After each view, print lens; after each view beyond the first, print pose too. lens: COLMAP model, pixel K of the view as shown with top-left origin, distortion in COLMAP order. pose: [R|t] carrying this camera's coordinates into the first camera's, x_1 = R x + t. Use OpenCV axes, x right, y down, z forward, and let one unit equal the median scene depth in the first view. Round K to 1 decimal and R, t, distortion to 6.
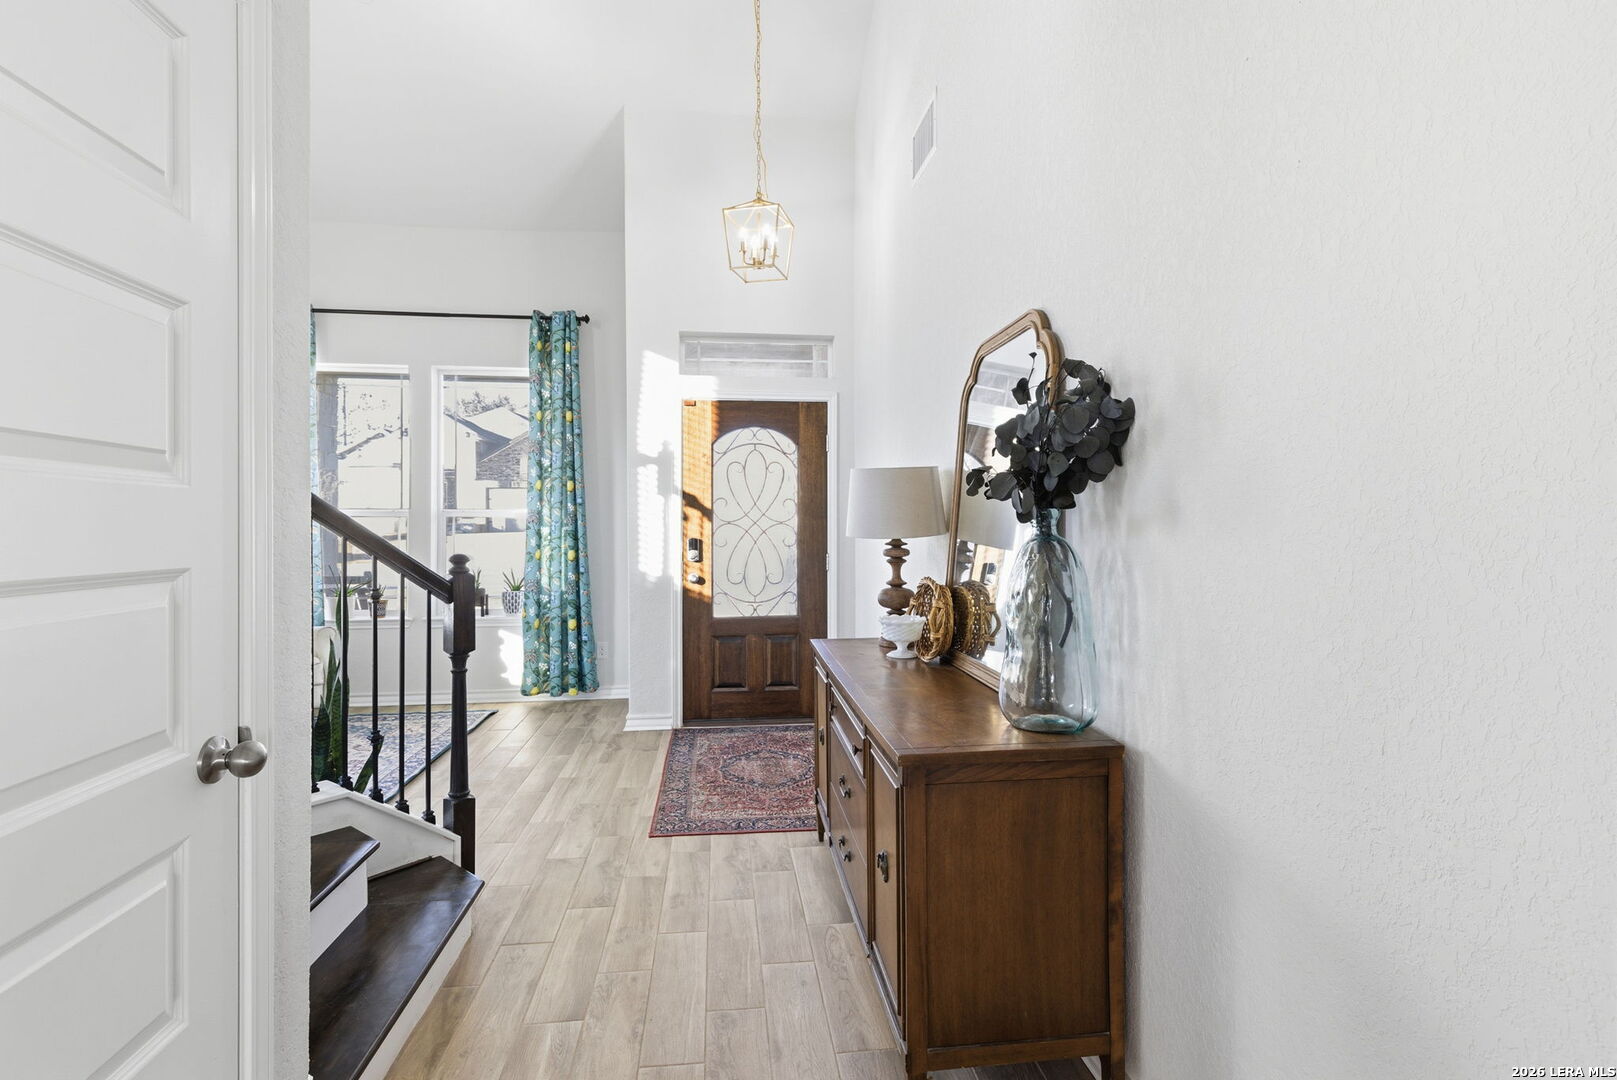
lens RADIAL K [[929.4, 0, 846.6], [0, 929.4, 531.4], [0, 0, 1]] dist [-0.003989, 0.000511]
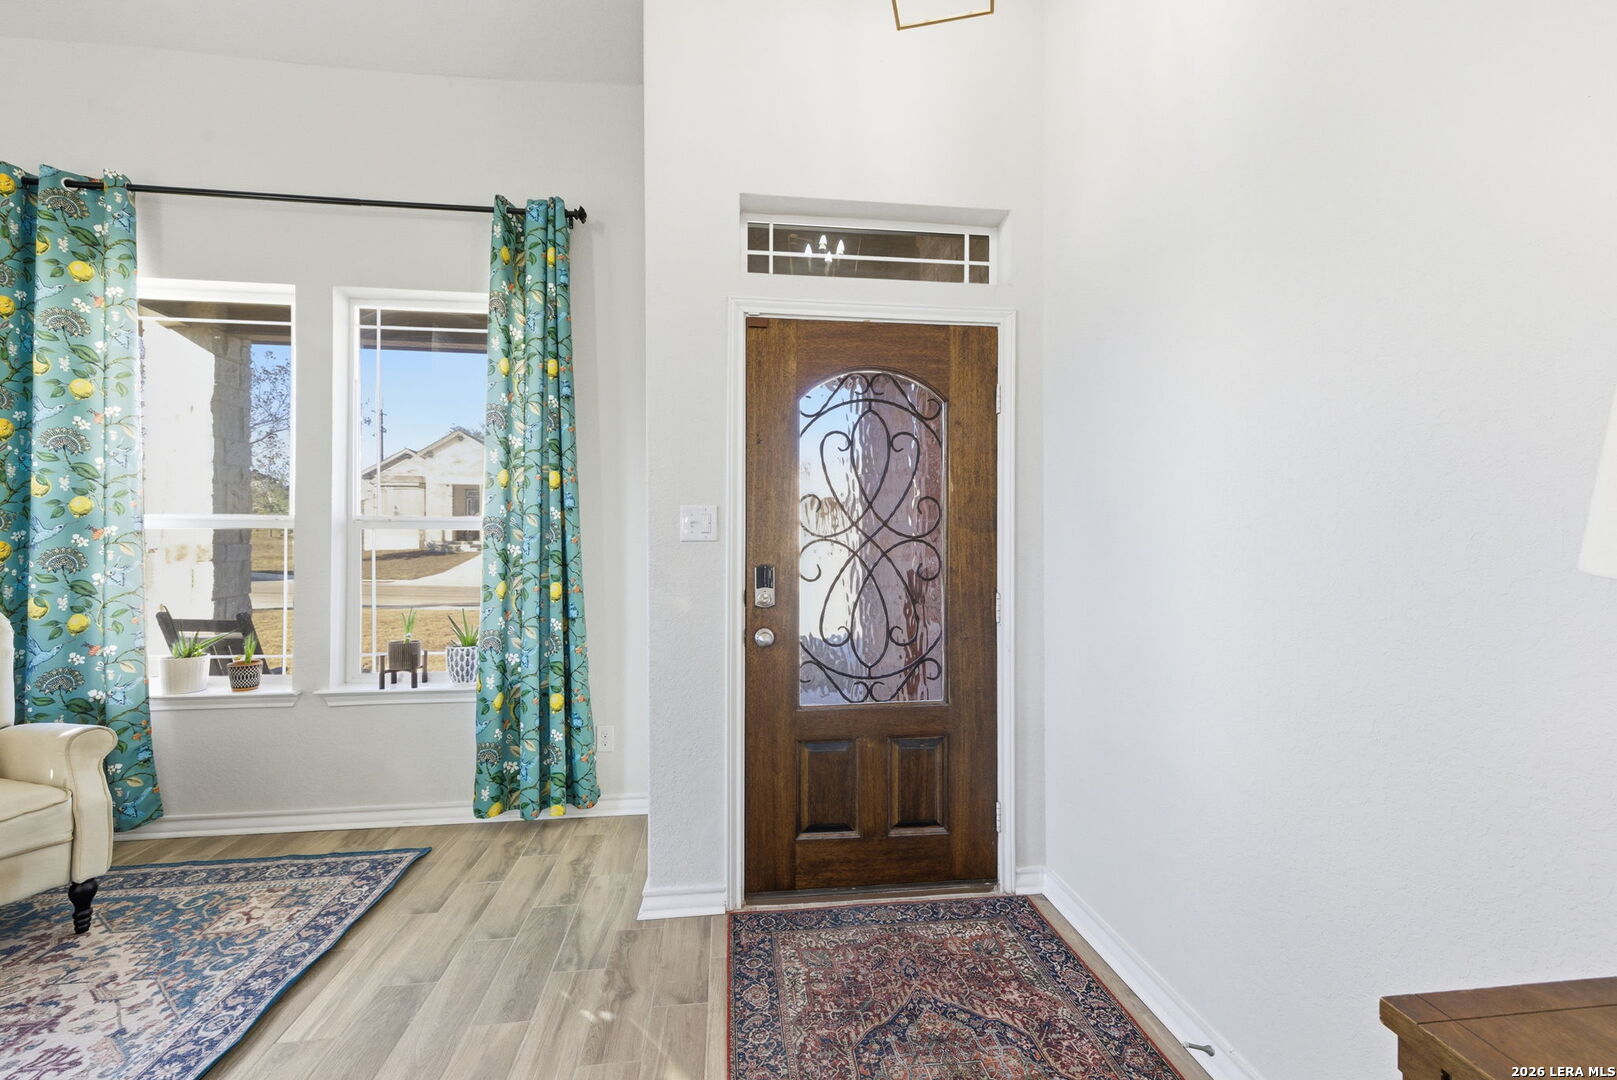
lens RADIAL K [[728.2, 0, 808.9], [0, 728.2, 549.4], [0, 0, 1]] dist [0.010479, -0.000614]
pose [[0.999954, 0.002764, -0.009189, -0.122336], [-0.002756, 0.999996, 0.000846, -0.002772], [0.009191, -0.000821, 0.999957, 0.512600]]
